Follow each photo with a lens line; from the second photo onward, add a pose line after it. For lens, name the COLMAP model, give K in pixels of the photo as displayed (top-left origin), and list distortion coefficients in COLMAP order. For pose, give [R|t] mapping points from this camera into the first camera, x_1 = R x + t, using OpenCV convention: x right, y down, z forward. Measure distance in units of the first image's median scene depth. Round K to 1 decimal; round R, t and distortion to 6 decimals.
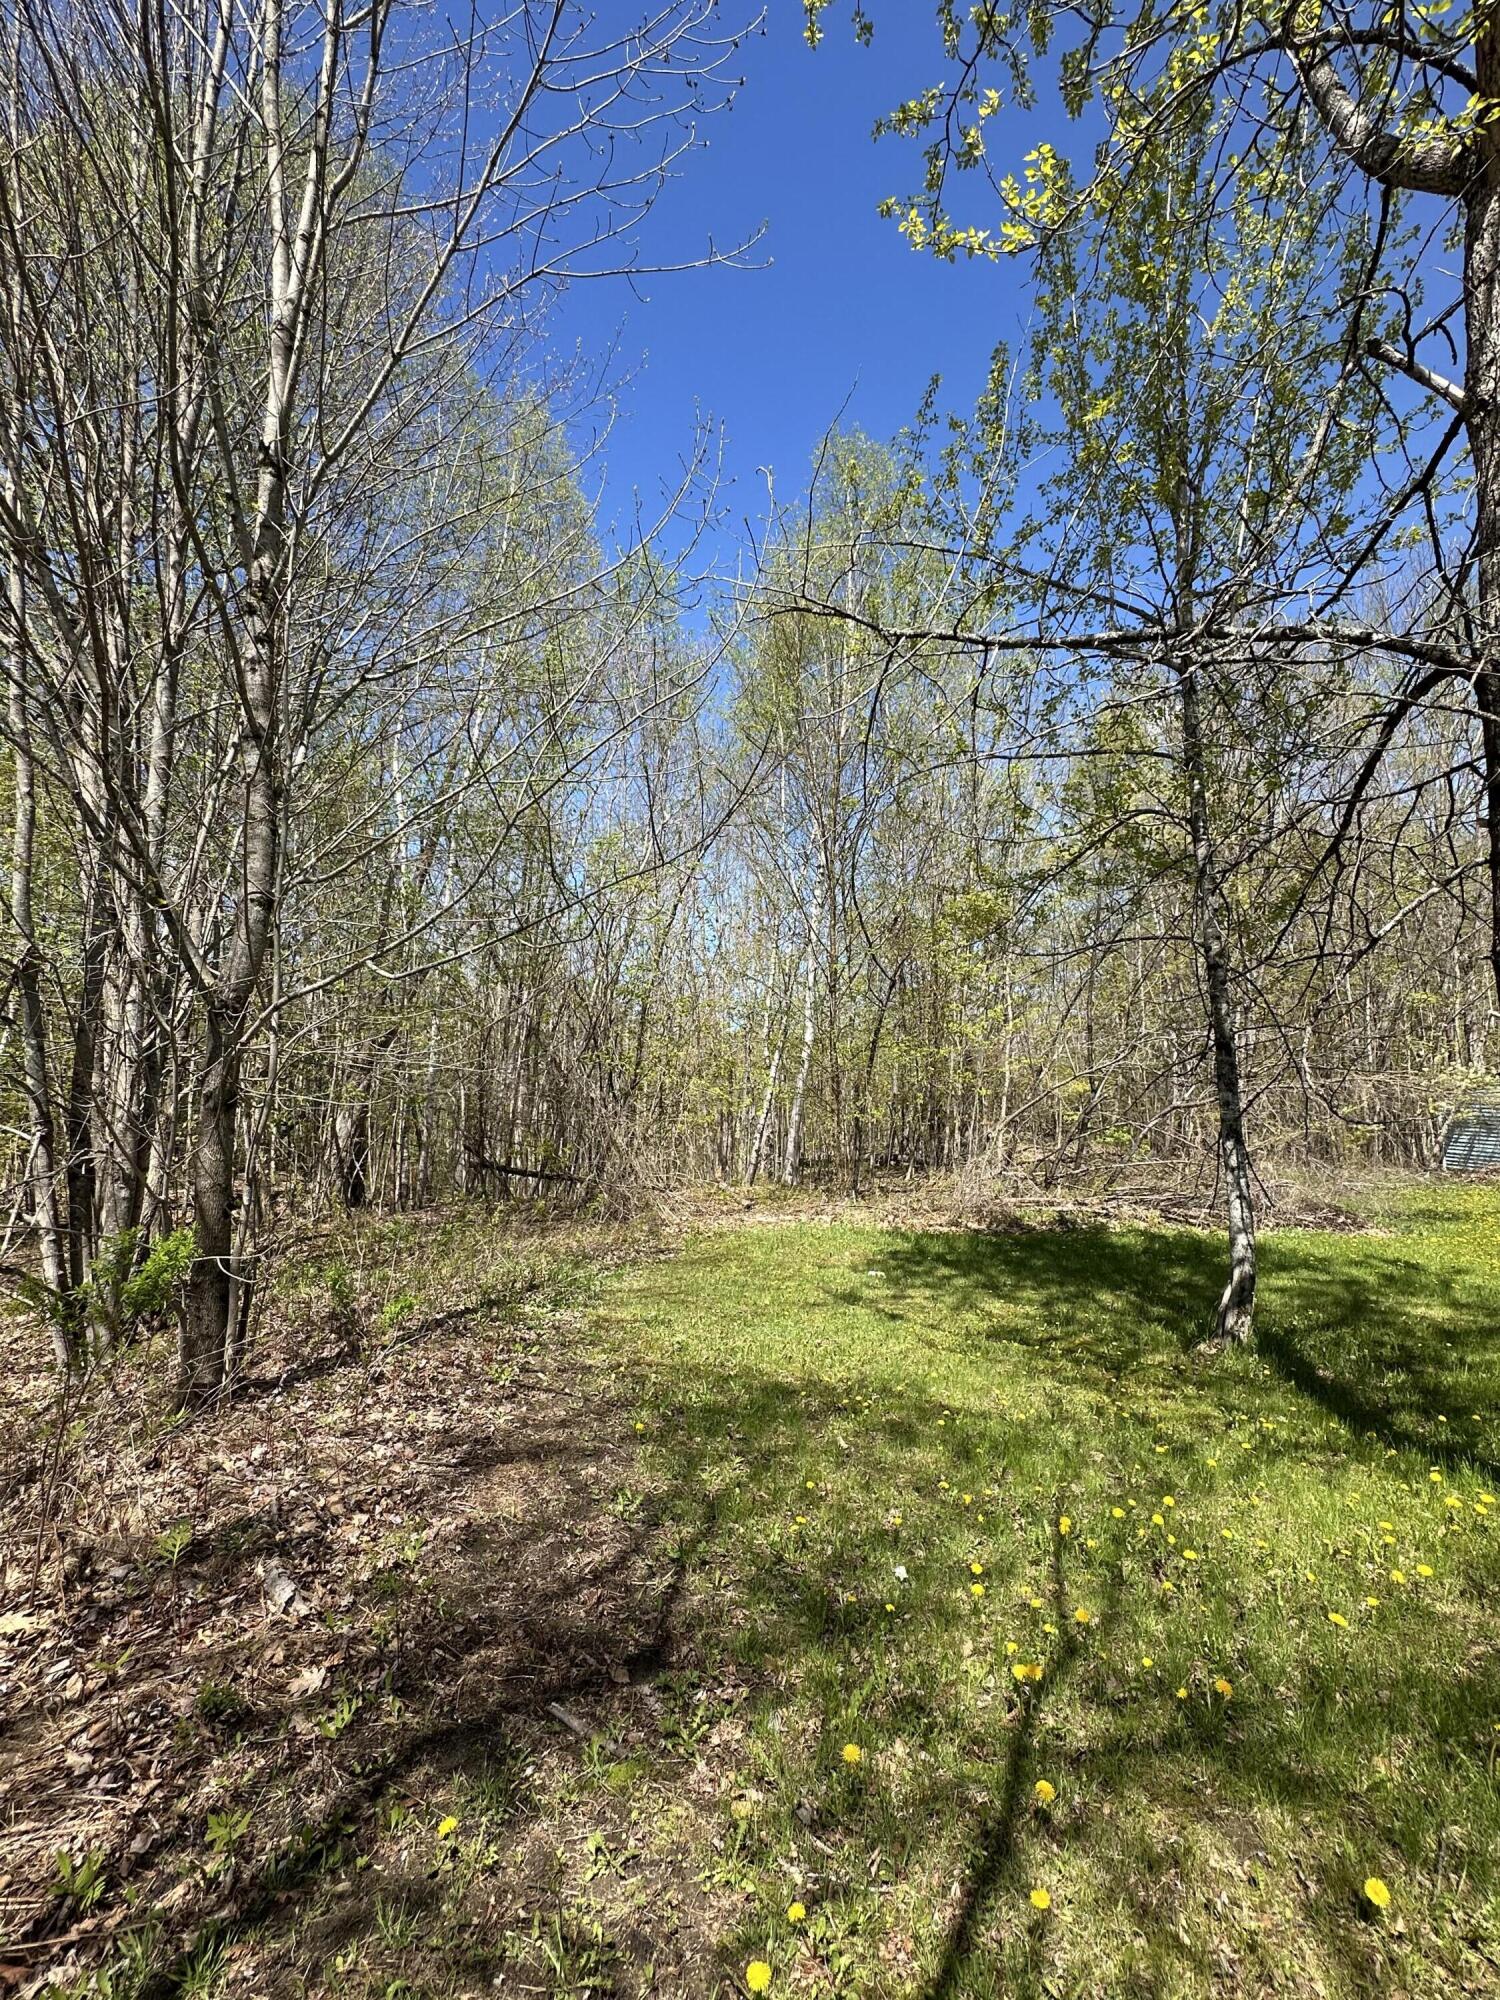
lens RADIAL K [[882.3, 0, 742.2], [0, 882.3, 1018.6], [0, 0, 1]] dist [0.000858, 0.000781]
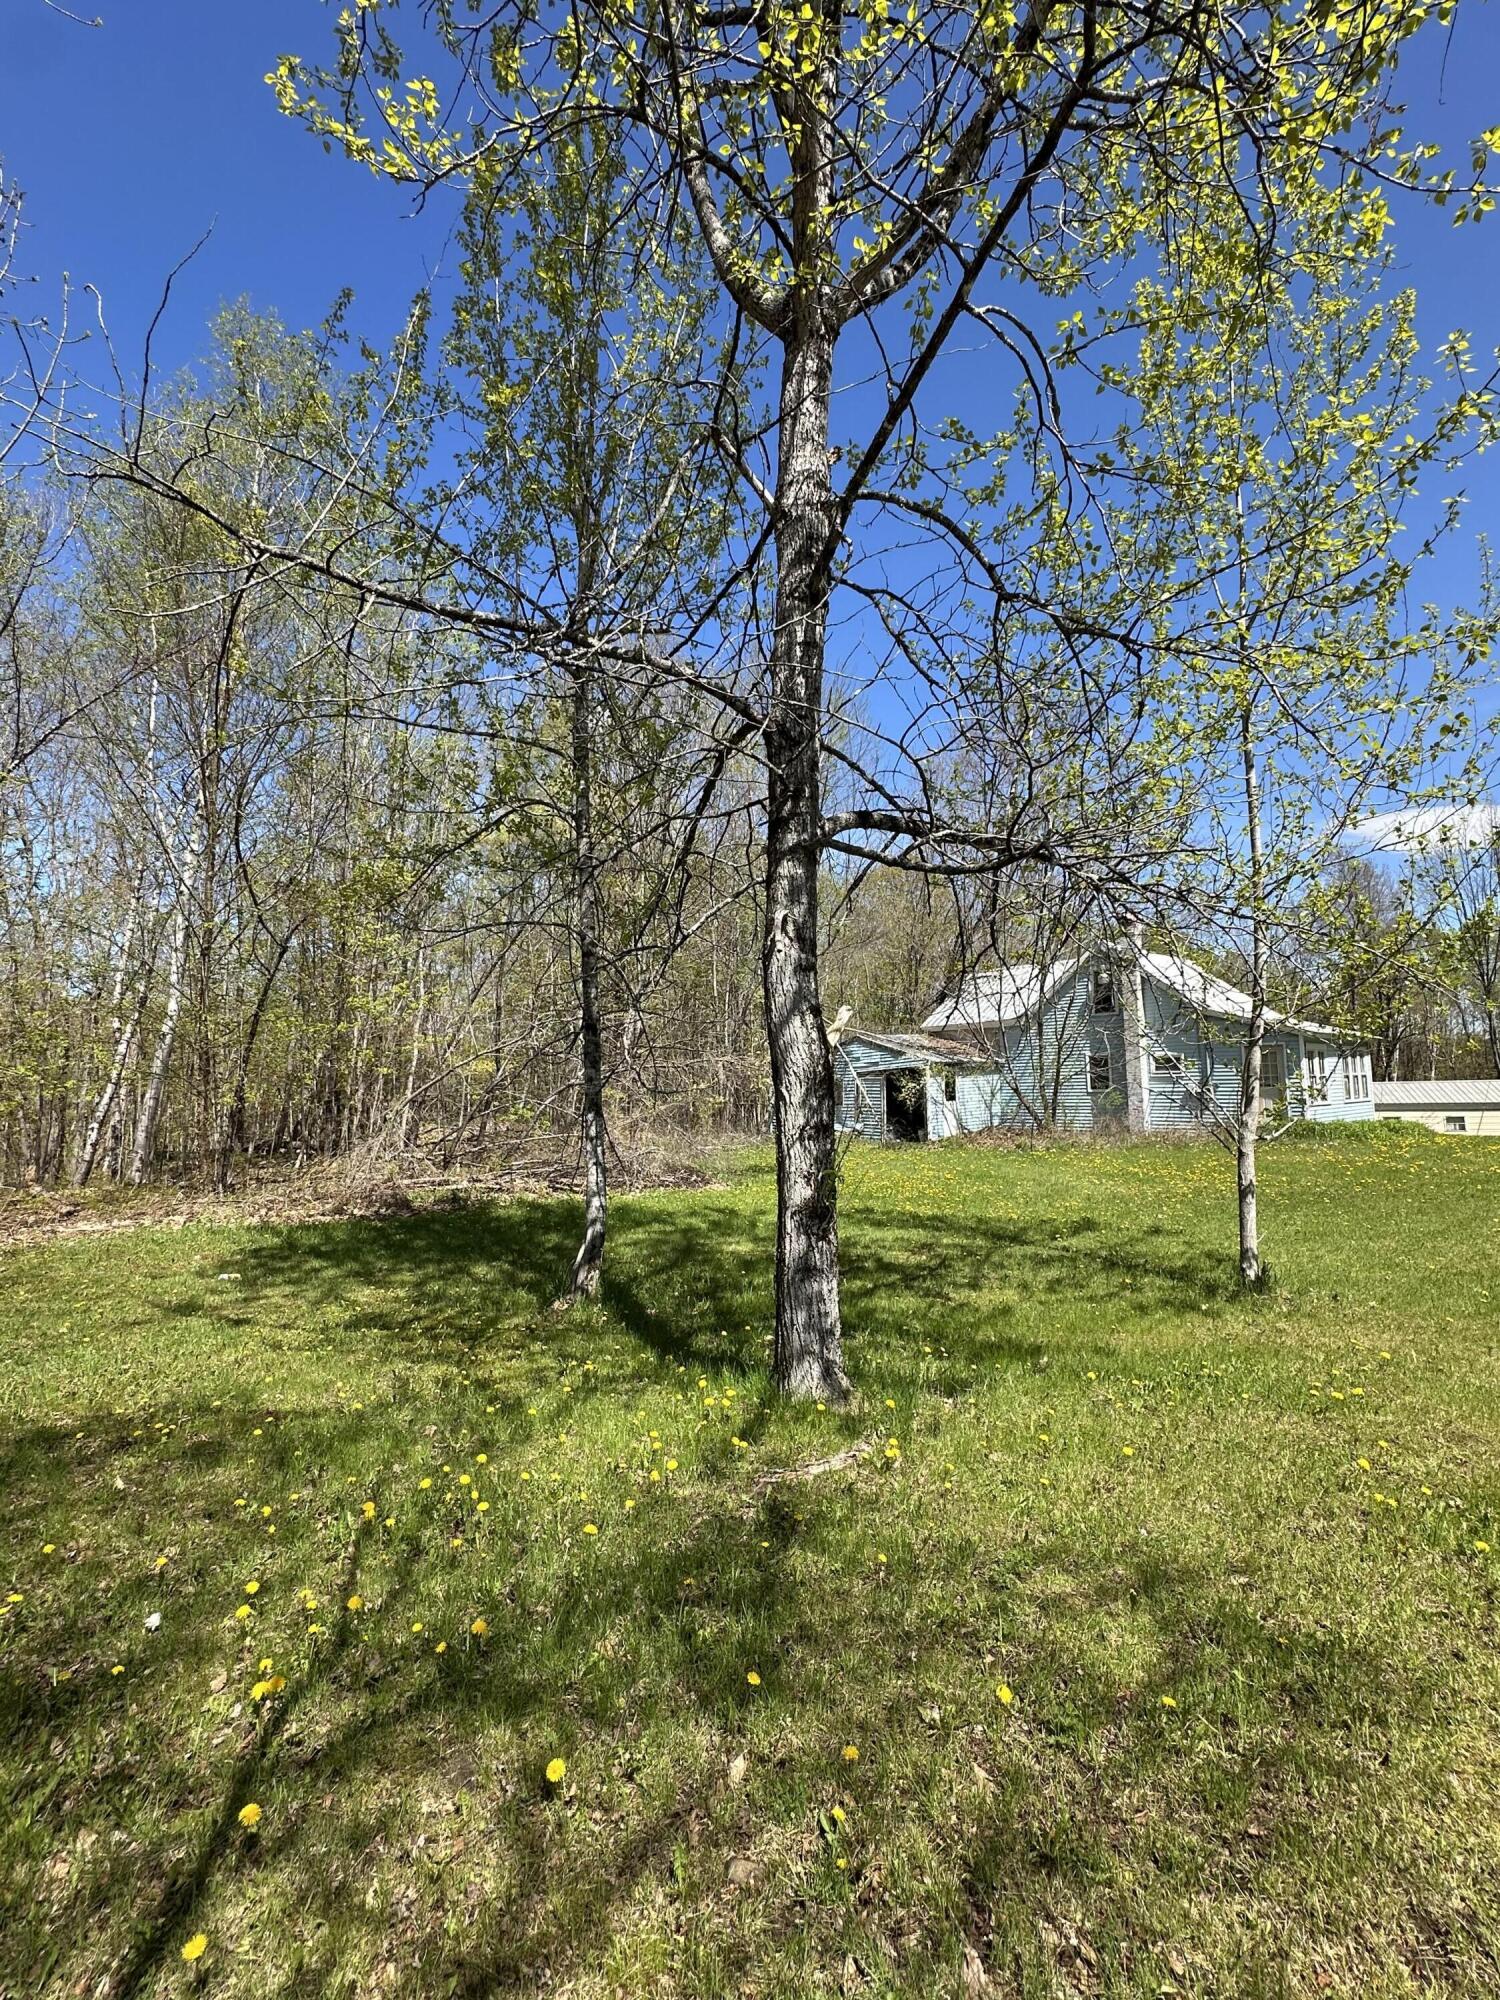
lens RADIAL K [[882.3, 0, 742.2], [0, 882.3, 1018.6], [0, 0, 1]] dist [0.000858, 0.000781]
pose [[0.827416, 0.031369, 0.560713, 0.090059], [-0.041950, 0.999102, 0.006009, 0.006487], [-0.560021, -0.028494, 0.827988, -0.011188]]
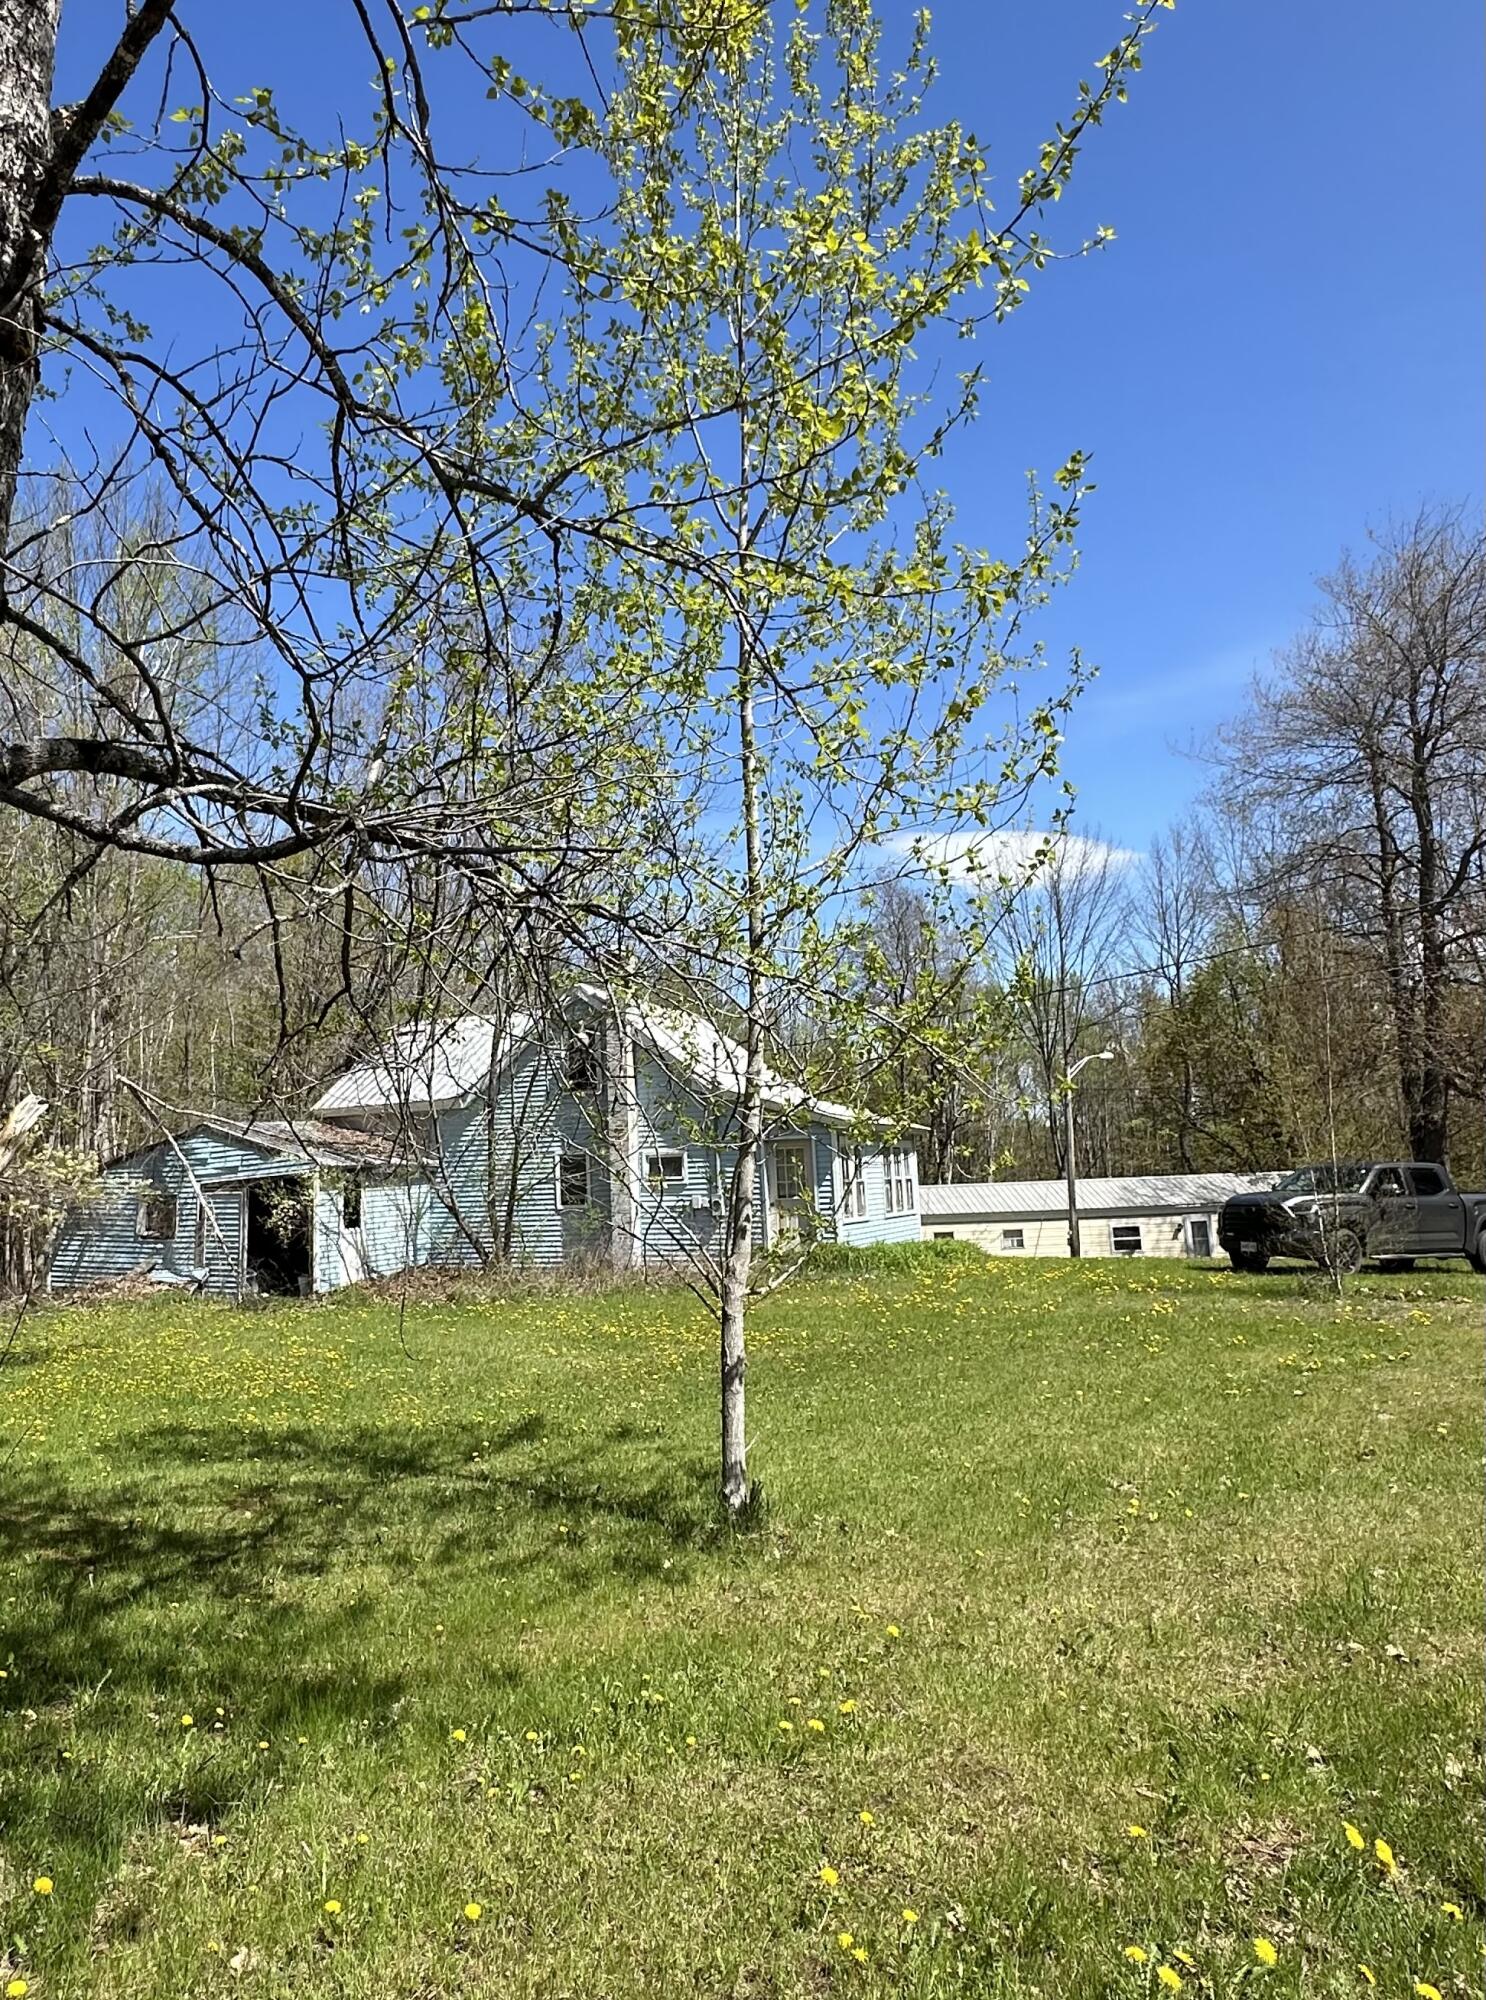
lens RADIAL K [[1031.9, 0, 743.0], [0, 1031.9, 1000.0], [0, 0, 1]] dist [0.020637, -0.013418]
pose [[0.578492, 0.078661, 0.811886, 0.471951], [-0.055926, 0.996822, -0.056730, -0.051746], [-0.813769, -0.012588, 0.581053, 0.034822]]
